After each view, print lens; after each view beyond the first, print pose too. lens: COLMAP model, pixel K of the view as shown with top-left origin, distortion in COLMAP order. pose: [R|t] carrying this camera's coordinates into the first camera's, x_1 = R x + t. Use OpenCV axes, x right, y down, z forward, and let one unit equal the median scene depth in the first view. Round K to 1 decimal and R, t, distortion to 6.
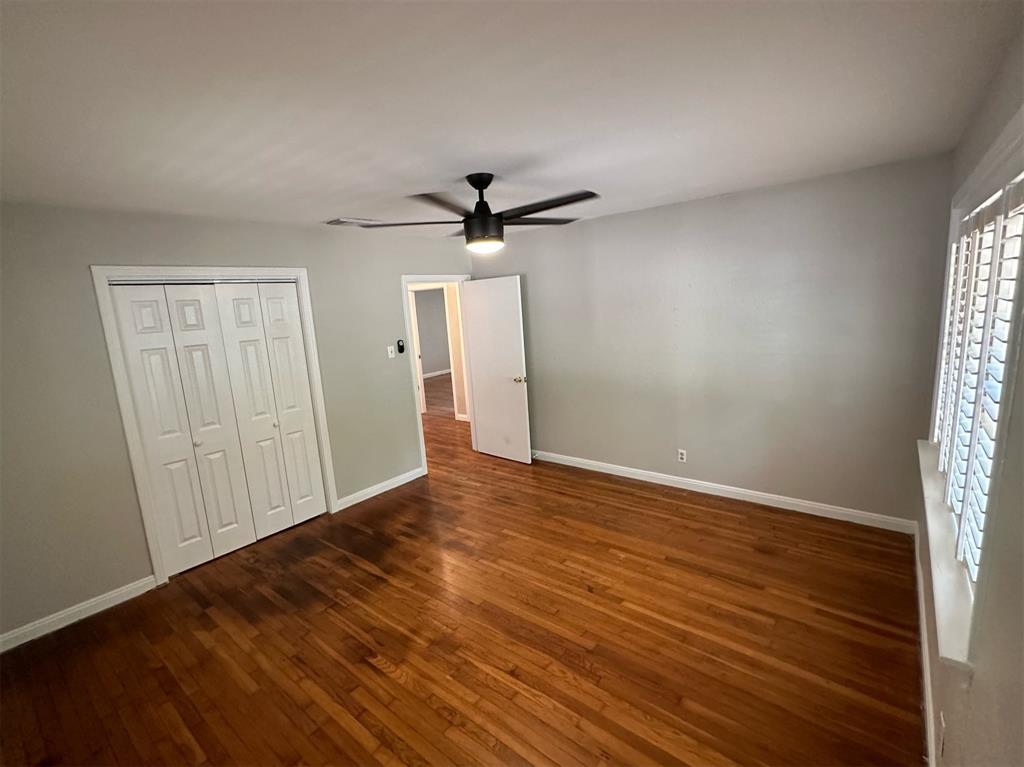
lens RADIAL K [[461.2, 0, 511.7], [0, 461.2, 376.5], [0, 0, 1]] dist [-0.010278, -0.000483]
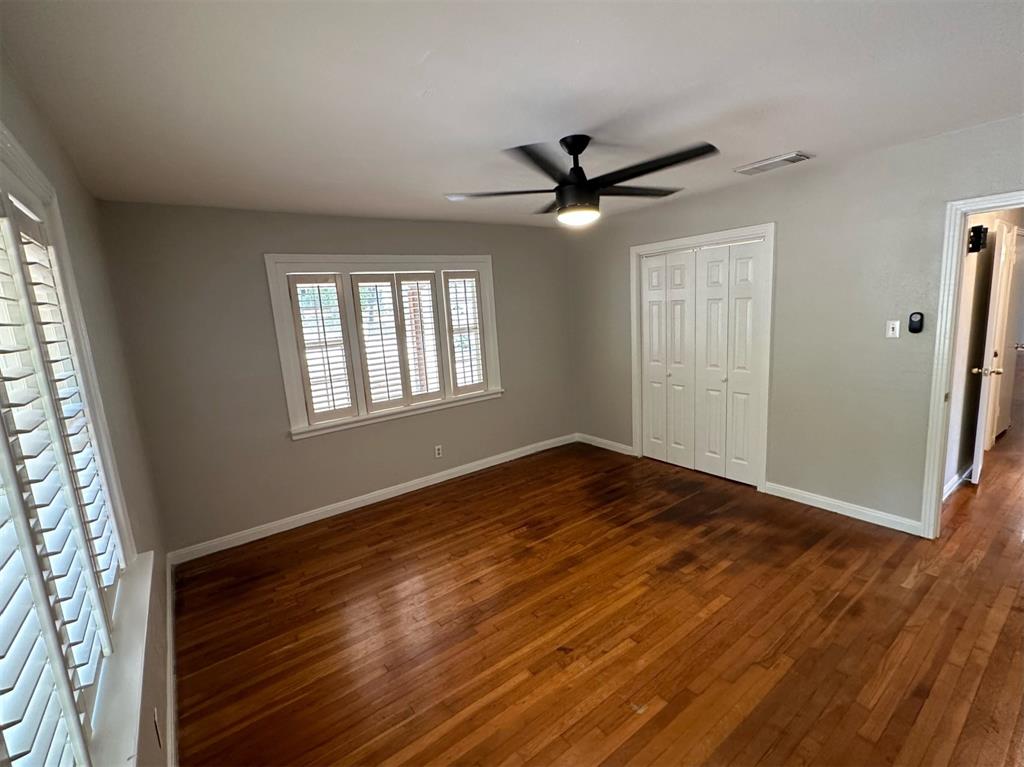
lens RADIAL K [[461.2, 0, 513.8], [0, 461.2, 385.2], [0, 0, 1]] dist [-0.010278, -0.000483]
pose [[-0.234046, 0.246715, -0.940401, 0.674389], [-0.081939, 0.958819, 0.271940, -0.148215], [0.968766, 0.140703, -0.204192, 0.831111]]
